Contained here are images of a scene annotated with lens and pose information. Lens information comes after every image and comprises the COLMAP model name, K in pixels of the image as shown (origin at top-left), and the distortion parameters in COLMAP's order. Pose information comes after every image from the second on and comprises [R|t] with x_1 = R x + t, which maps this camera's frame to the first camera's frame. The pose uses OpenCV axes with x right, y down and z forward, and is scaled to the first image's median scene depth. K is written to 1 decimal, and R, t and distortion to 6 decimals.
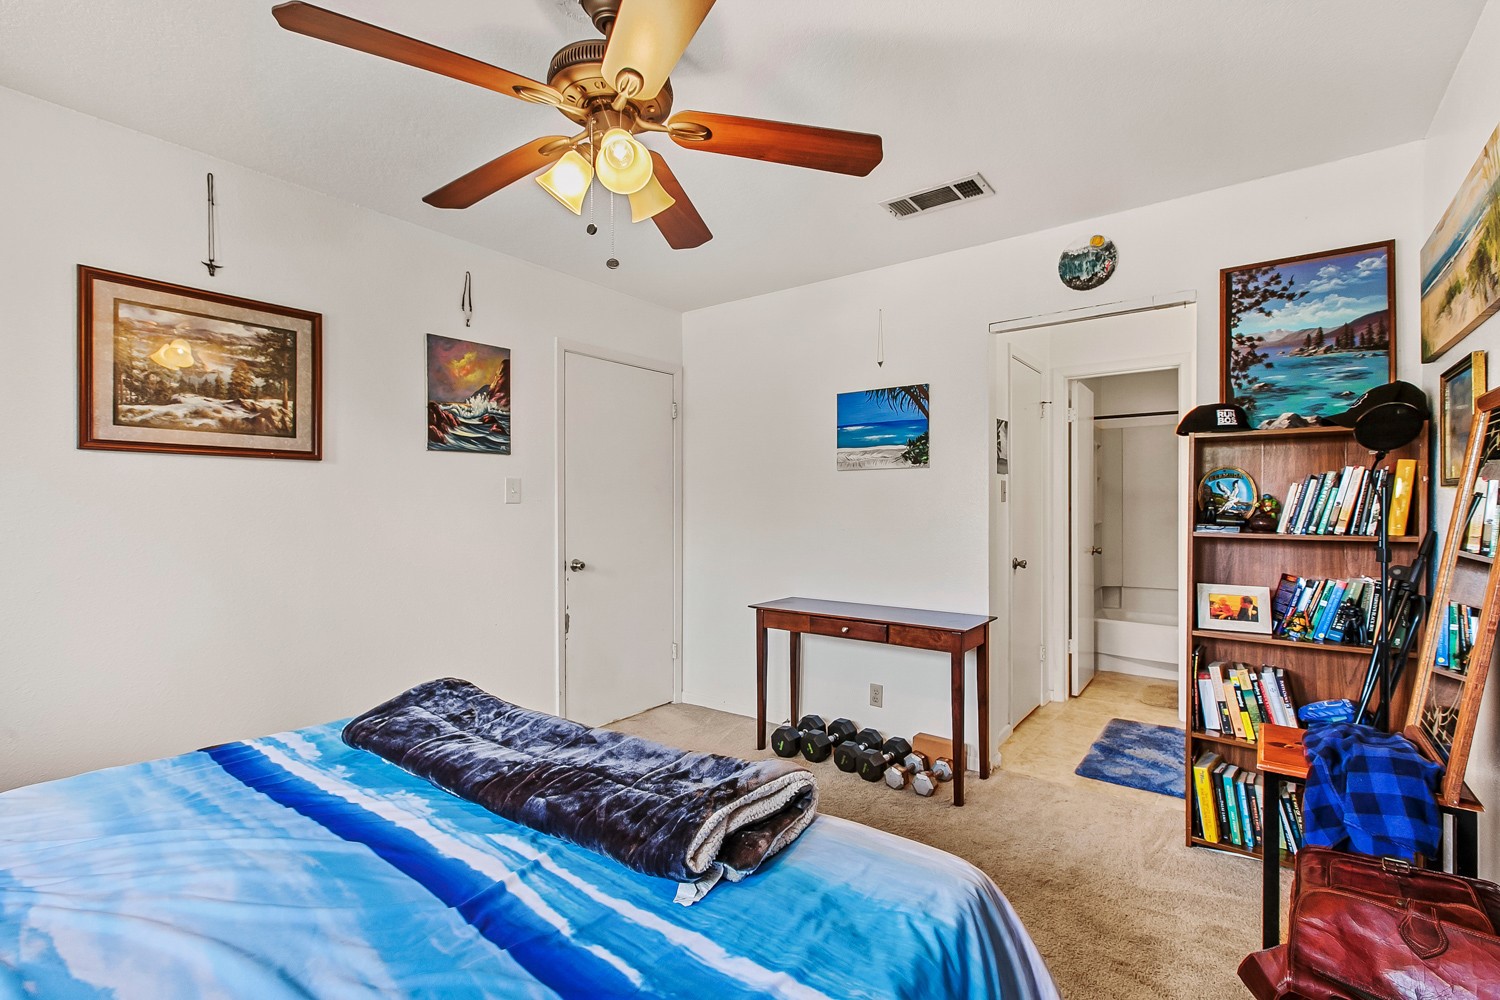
lens RADIAL K [[682.6, 0, 753.4], [0, 682.6, 503.5], [0, 0, 1]] dist [0.003111, 0.000250]
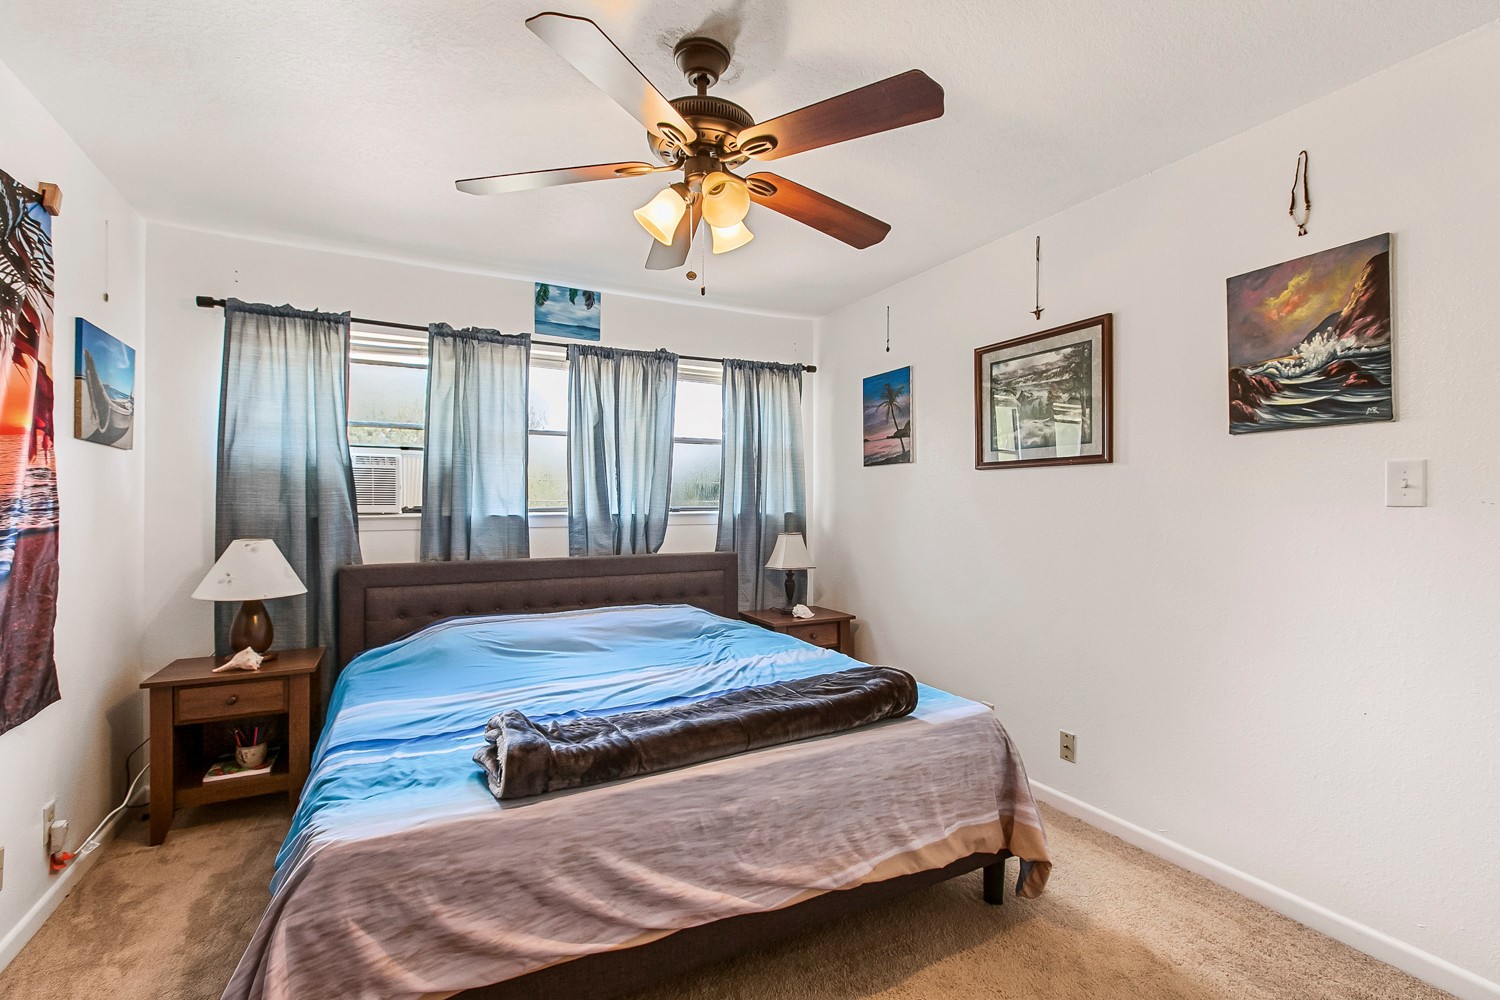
lens RADIAL K [[682.6, 0, 755.8], [0, 682.6, 498.5], [0, 0, 1]] dist [0.003111, 0.000250]
pose [[-0.431028, -0.009959, -0.902284, 0.407417], [-0.000786, 0.999943, -0.010662, -0.000593], [0.902338, -0.003887, -0.431011, 0.838836]]
